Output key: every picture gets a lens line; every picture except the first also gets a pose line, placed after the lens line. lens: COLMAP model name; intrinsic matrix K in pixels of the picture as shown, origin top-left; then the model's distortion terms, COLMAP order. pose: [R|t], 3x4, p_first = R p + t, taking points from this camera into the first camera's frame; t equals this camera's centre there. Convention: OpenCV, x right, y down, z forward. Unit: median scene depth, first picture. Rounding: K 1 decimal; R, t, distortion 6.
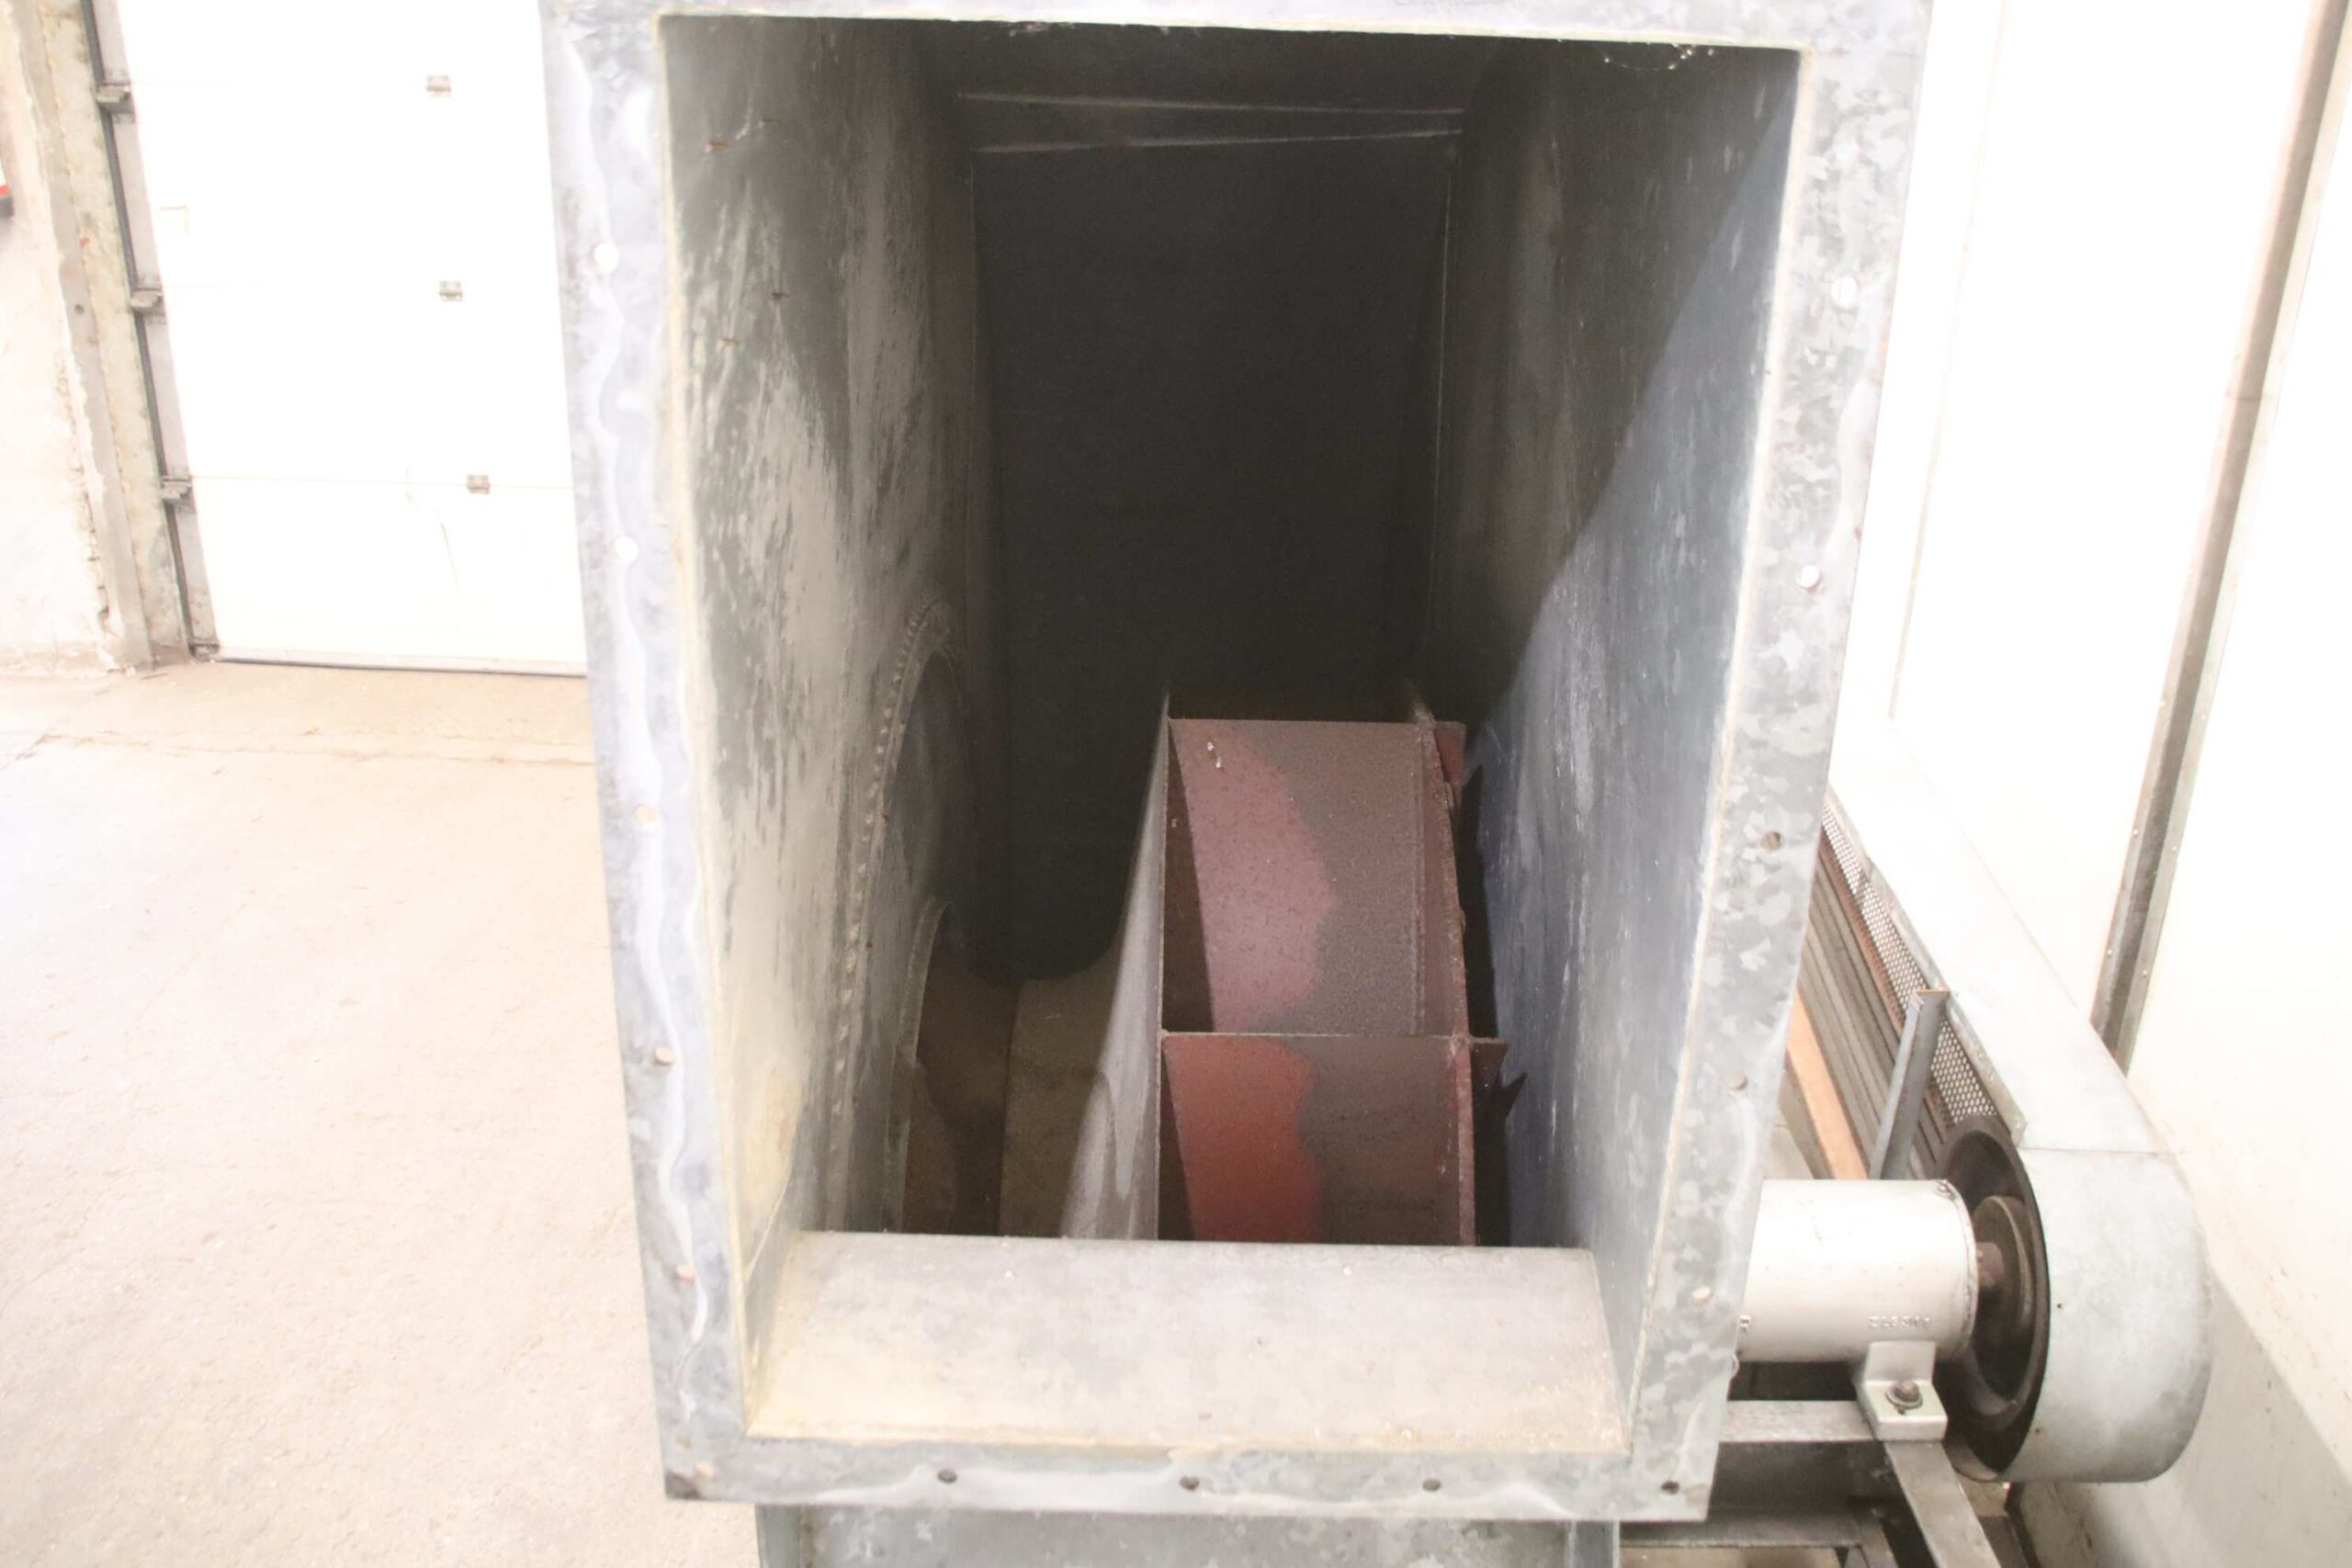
lens RADIAL K [[2120.6, 0, 1176.0], [0, 2120.6, 784.0], [0, 0, 1]] dist [-0.142305, 0.116181]
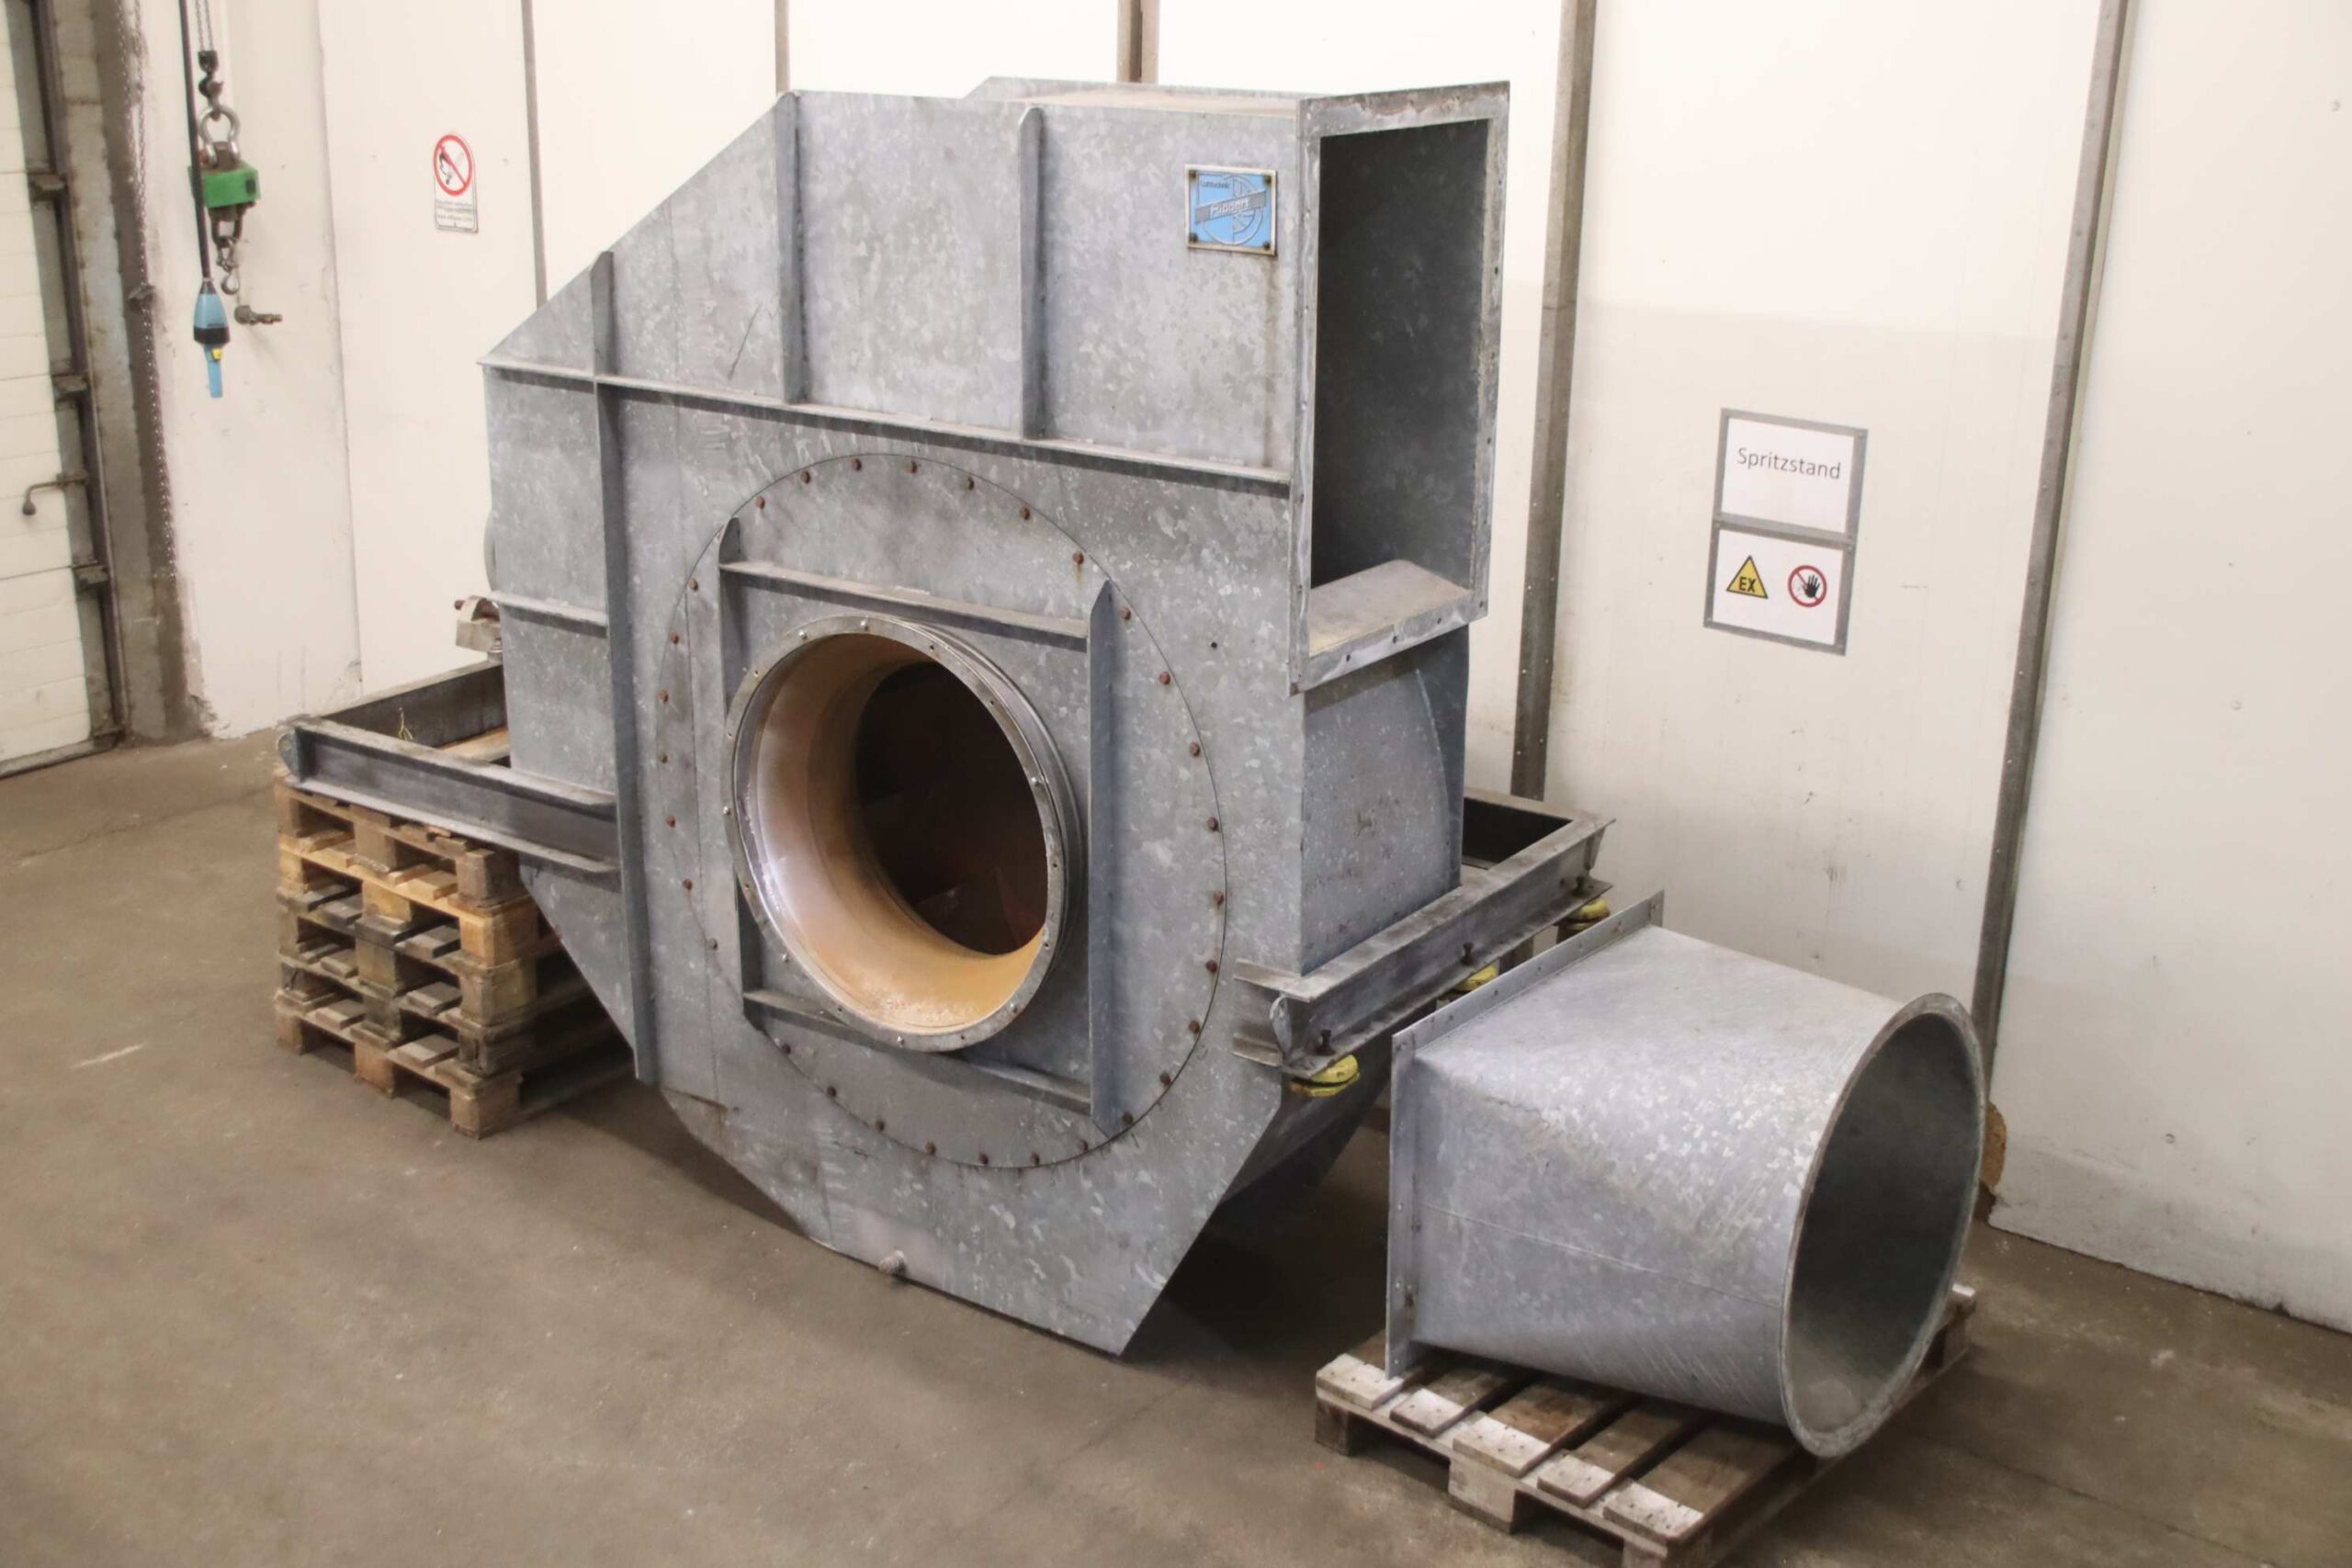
lens RADIAL K [[2607.0, 0, 1176.0], [0, 2607.0, 784.0], [0, 0, 1]] dist [-0.049823, 0.041980]
pose [[0.588351, -0.277892, 0.759354, -1.796491], [0.314156, 0.943875, 0.102010, 0.047688], [-0.745083, 0.178538, 0.642631, -0.606558]]
